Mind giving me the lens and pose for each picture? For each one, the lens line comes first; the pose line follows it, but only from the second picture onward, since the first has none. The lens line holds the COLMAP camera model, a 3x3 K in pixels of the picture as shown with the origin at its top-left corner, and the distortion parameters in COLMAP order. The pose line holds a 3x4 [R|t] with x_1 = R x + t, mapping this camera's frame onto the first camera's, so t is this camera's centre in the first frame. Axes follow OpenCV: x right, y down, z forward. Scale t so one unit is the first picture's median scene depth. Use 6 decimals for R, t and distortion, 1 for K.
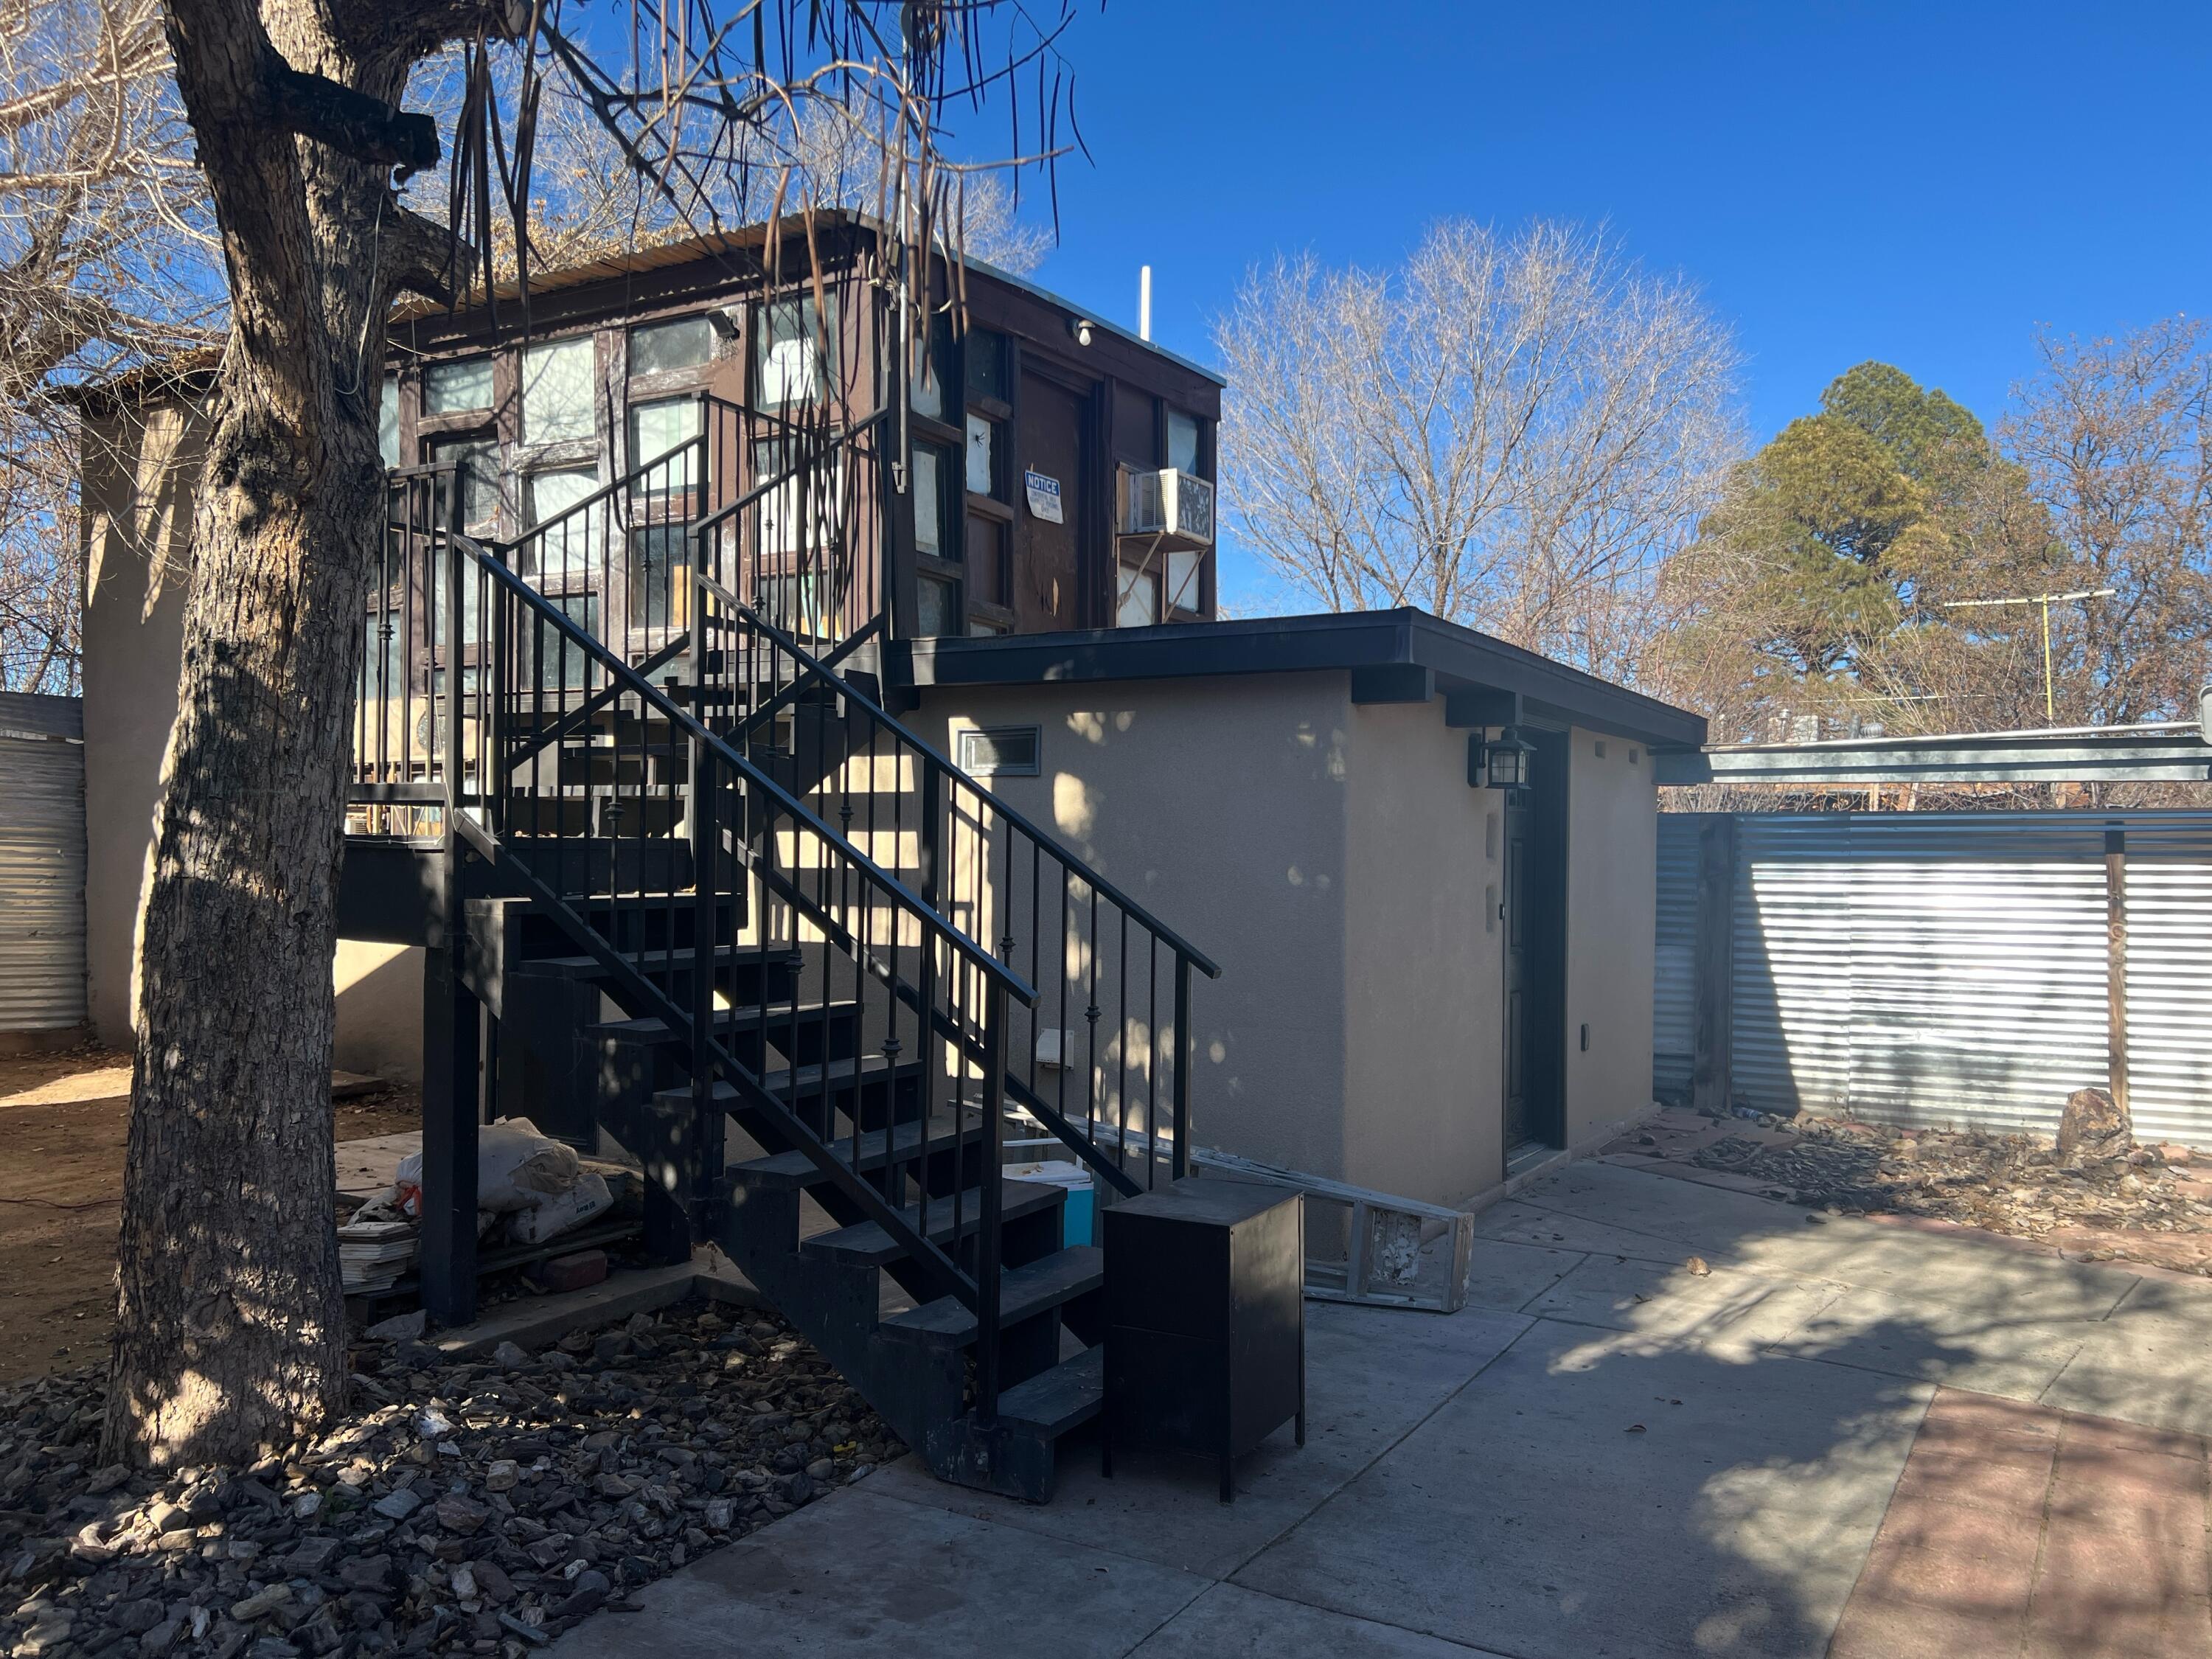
lens RADIAL K [[1685.1, 0, 1114.5], [0, 1685.1, 834.7], [0, 0, 1]] dist [0.044031, -0.039168]
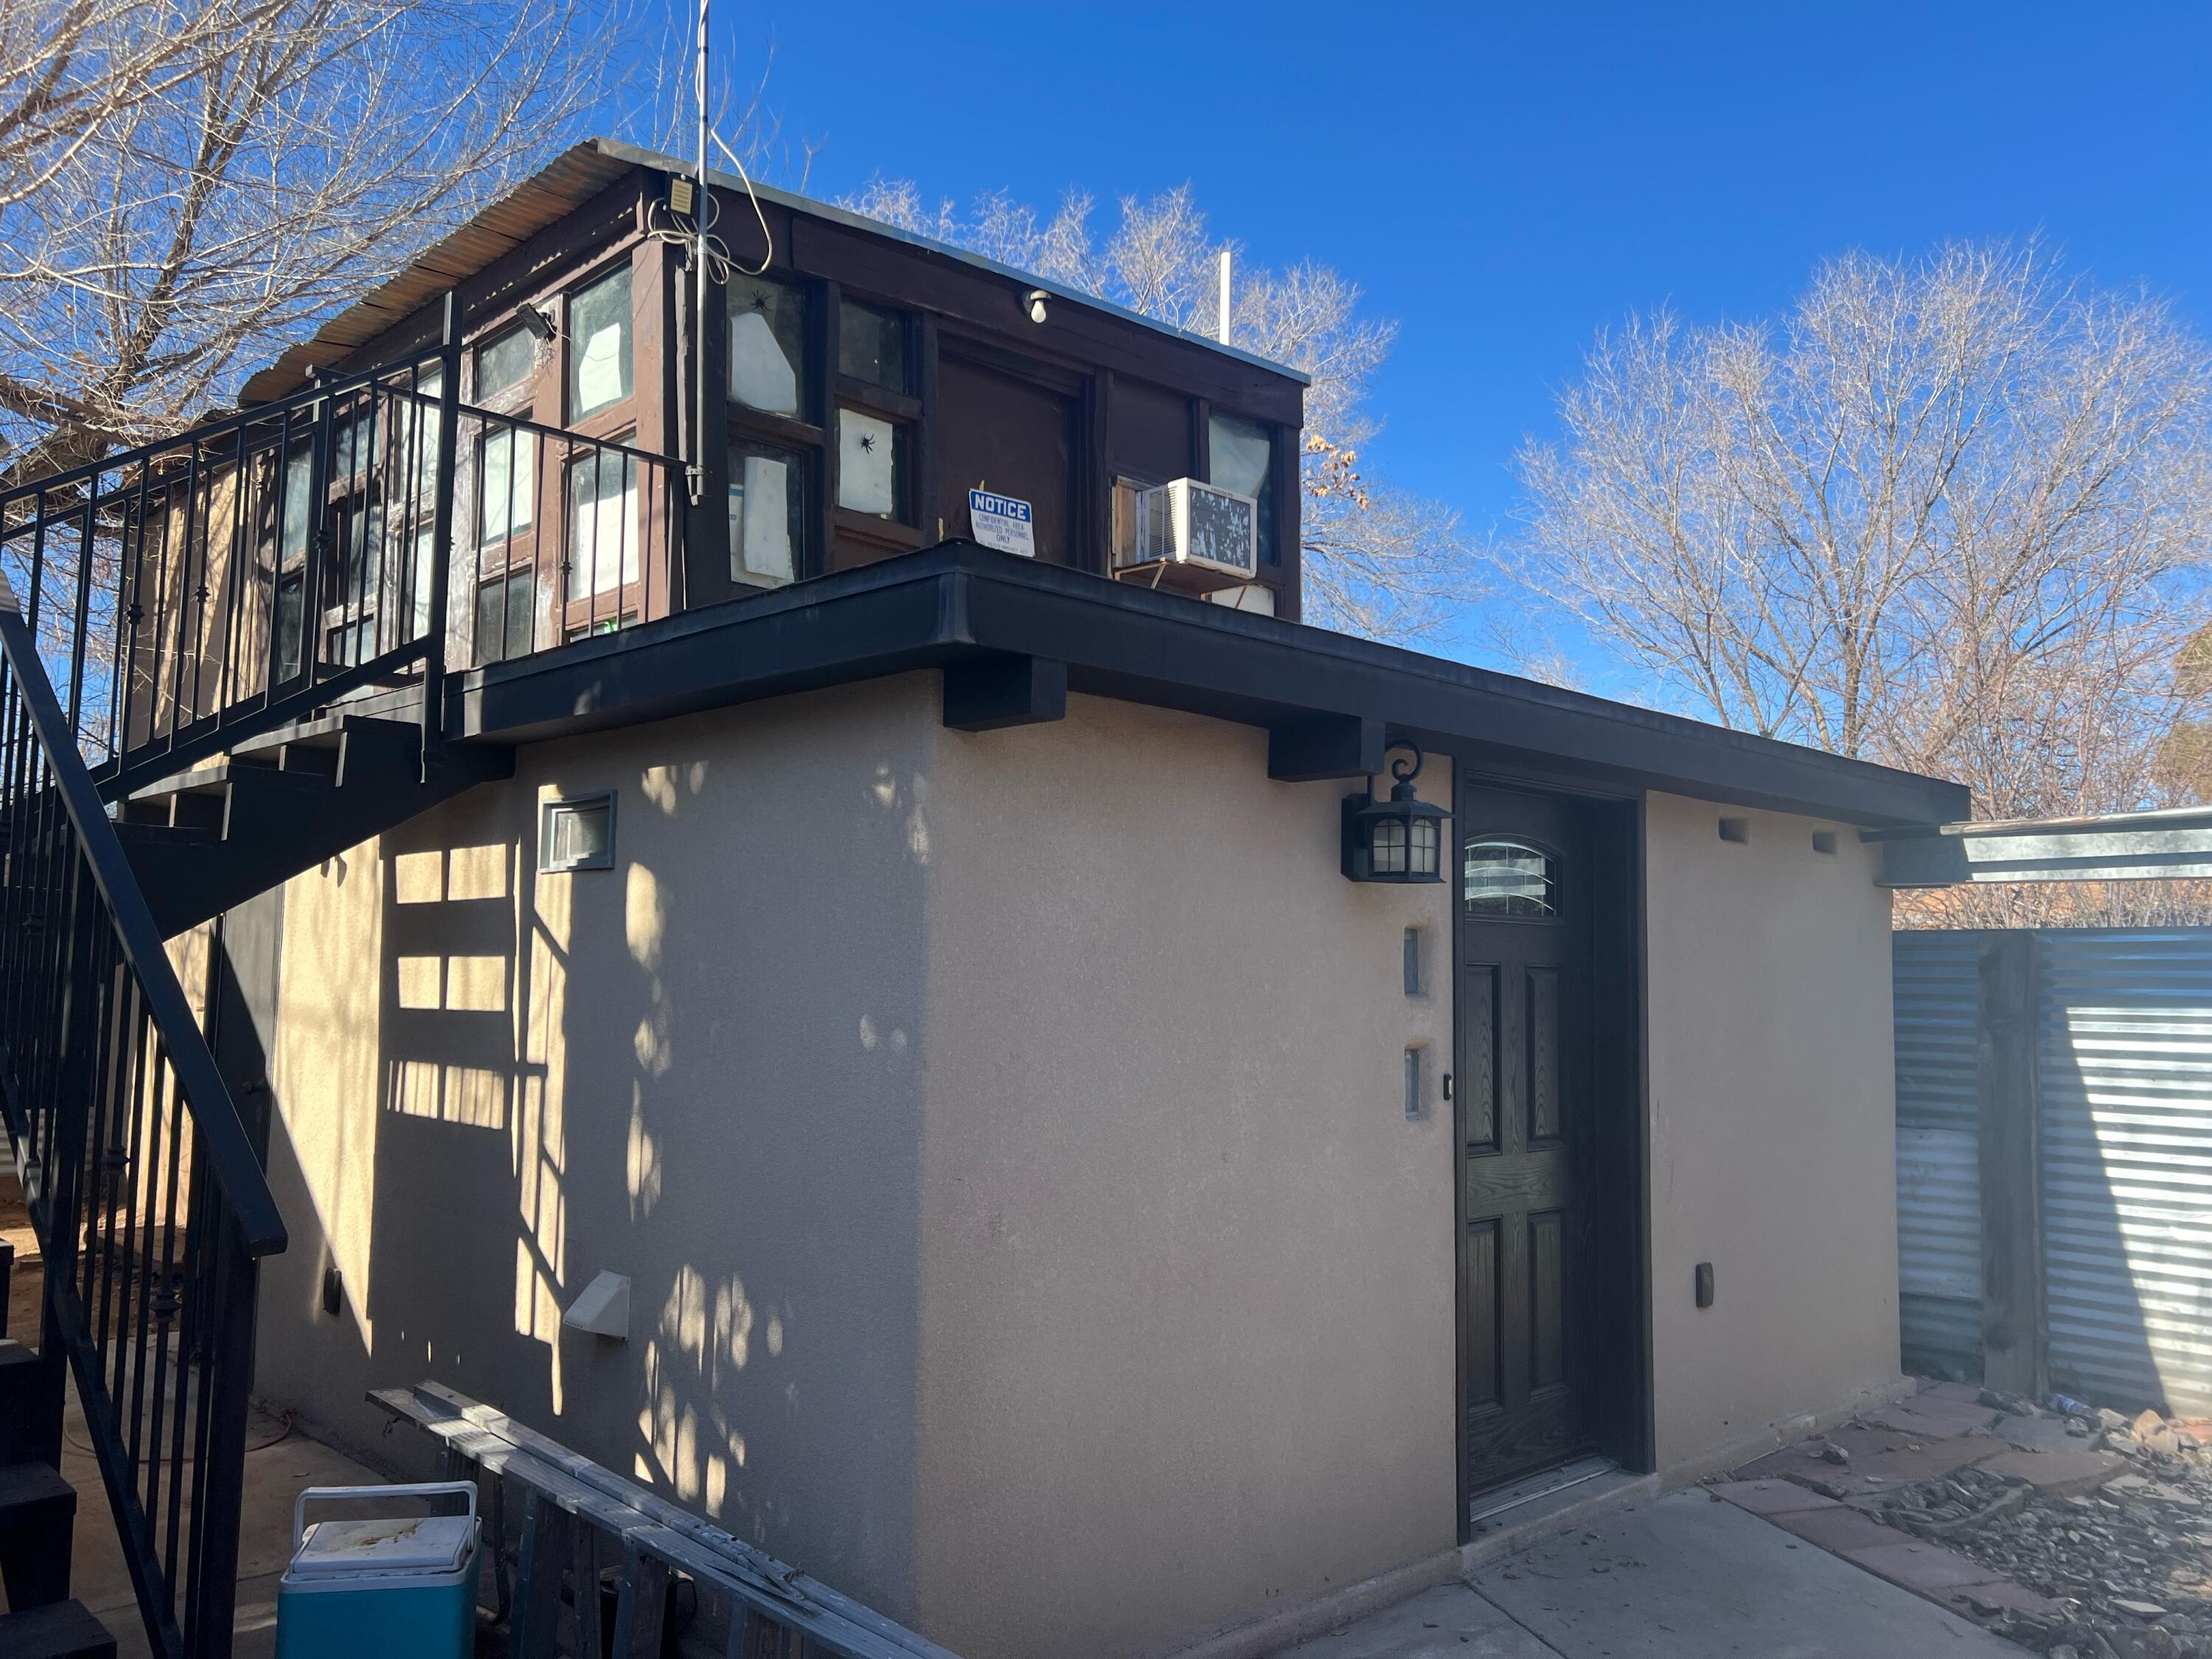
lens RADIAL K [[1685.1, 0, 1098.5], [0, 1685.1, 823.1], [0, 0, 1]] dist [0.044031, -0.039168]
pose [[0.962700, -0.021388, -0.269725, 0.206982], [-0.000924, 0.996605, -0.082324, 0.000800], [0.270570, 0.079502, 0.959412, 0.281379]]
